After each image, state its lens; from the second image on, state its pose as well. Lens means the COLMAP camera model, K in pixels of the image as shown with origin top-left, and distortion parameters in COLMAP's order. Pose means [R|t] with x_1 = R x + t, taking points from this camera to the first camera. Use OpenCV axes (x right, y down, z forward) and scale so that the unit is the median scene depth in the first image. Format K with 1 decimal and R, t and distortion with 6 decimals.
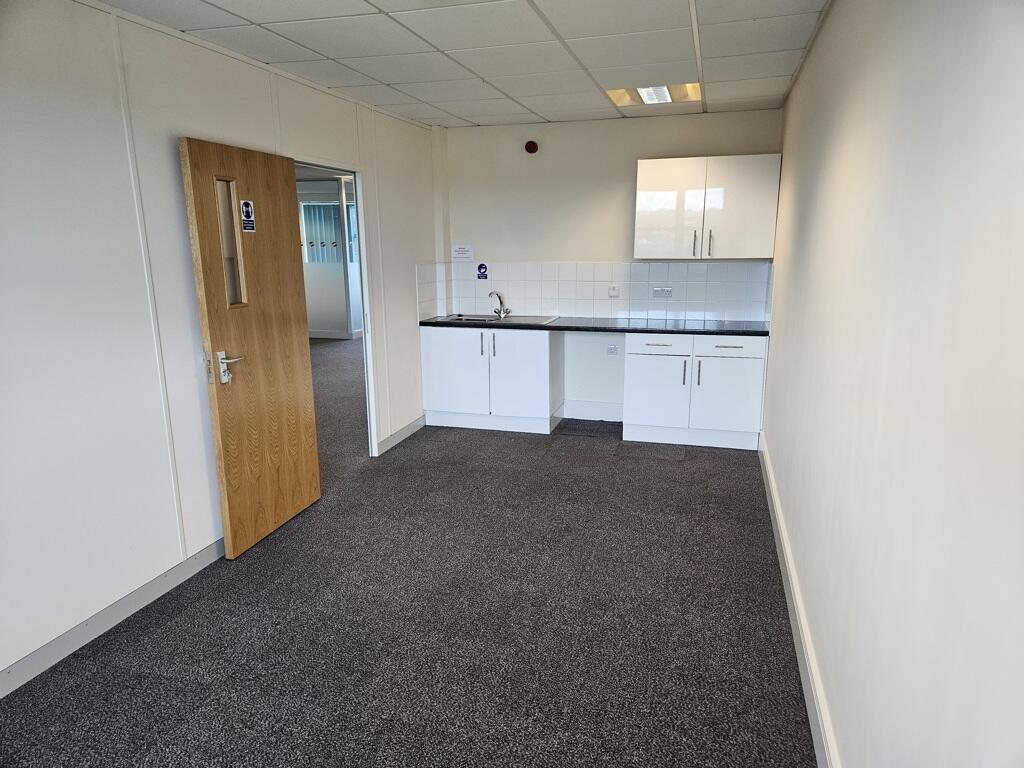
lens RADIAL K [[683.4, 0, 511.5], [0, 683.4, 388.9], [0, 0, 1]] dist [0.028218, -0.014034]
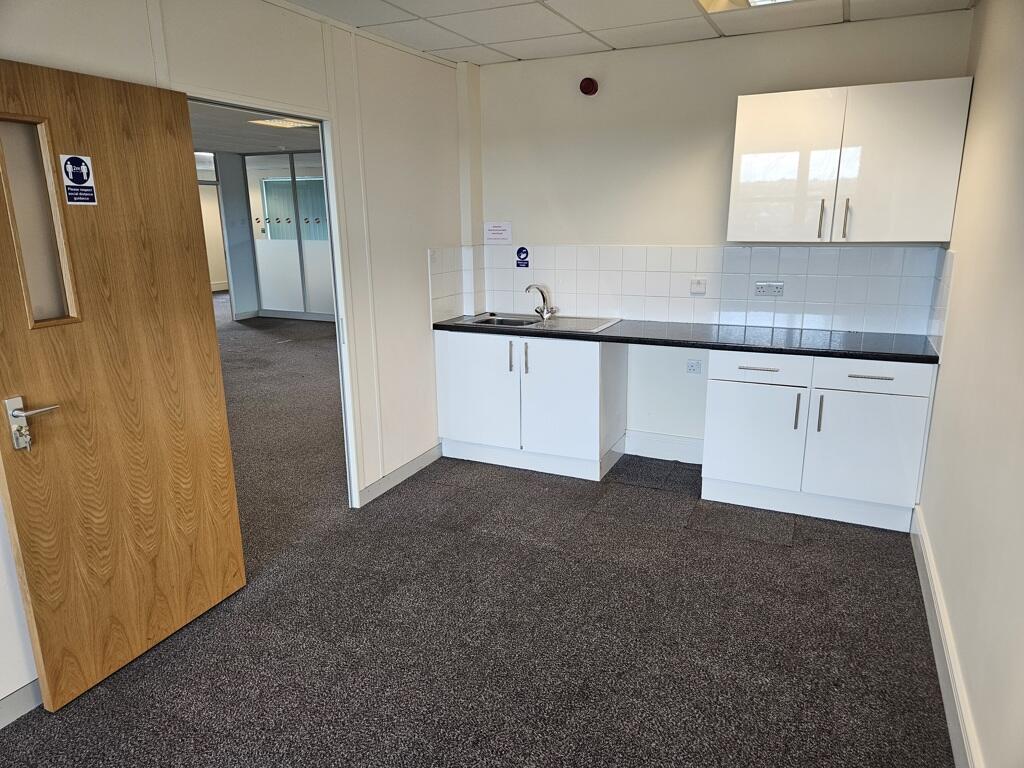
lens RADIAL K [[683.4, 0, 507.4], [0, 683.4, 382.1], [0, 0, 1]] dist [0.028218, -0.014034]
pose [[0.987568, 0.033095, -0.153672, 0.073843], [-0.029057, 0.999173, 0.028452, -0.064008], [0.154487, -0.023633, 0.987712, 0.288793]]
